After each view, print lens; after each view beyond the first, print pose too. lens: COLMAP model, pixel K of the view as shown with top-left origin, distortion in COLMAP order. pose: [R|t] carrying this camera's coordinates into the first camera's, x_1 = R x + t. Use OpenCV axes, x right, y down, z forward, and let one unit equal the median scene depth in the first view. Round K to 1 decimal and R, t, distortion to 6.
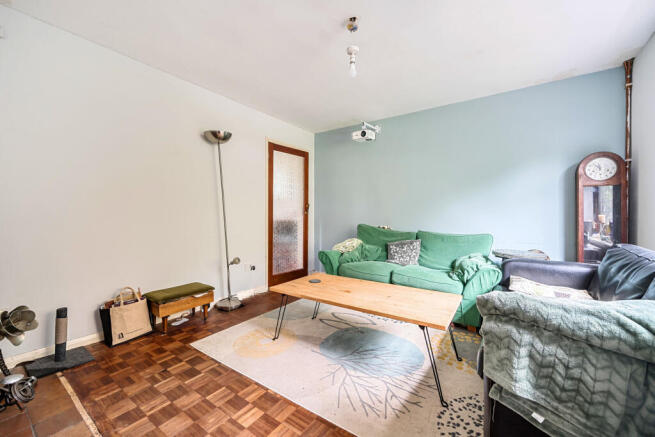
lens RADIAL K [[257.9, 0, 324.1], [0, 257.9, 217.9], [0, 0, 1]] dist [-0.012265, -0.000249]
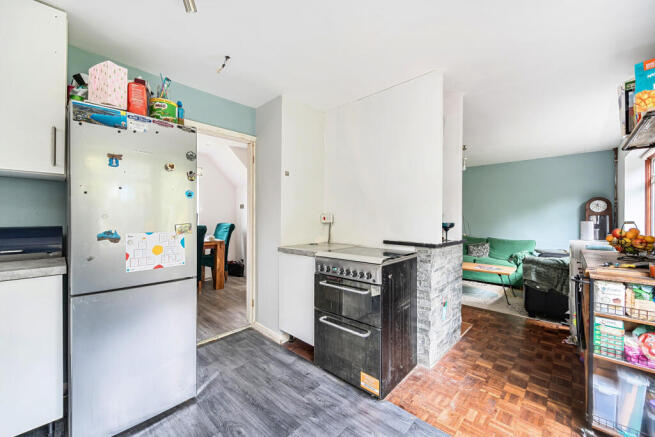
lens RADIAL K [[257.9, 0, 324.1], [0, 257.9, 217.9], [0, 0, 1]] dist [-0.012265, -0.000249]
pose [[0.988388, 0.009025, -0.151682, -0.584085], [-0.011220, 0.999844, -0.013620, -0.057440], [0.151536, 0.015163, 0.988335, -1.092350]]
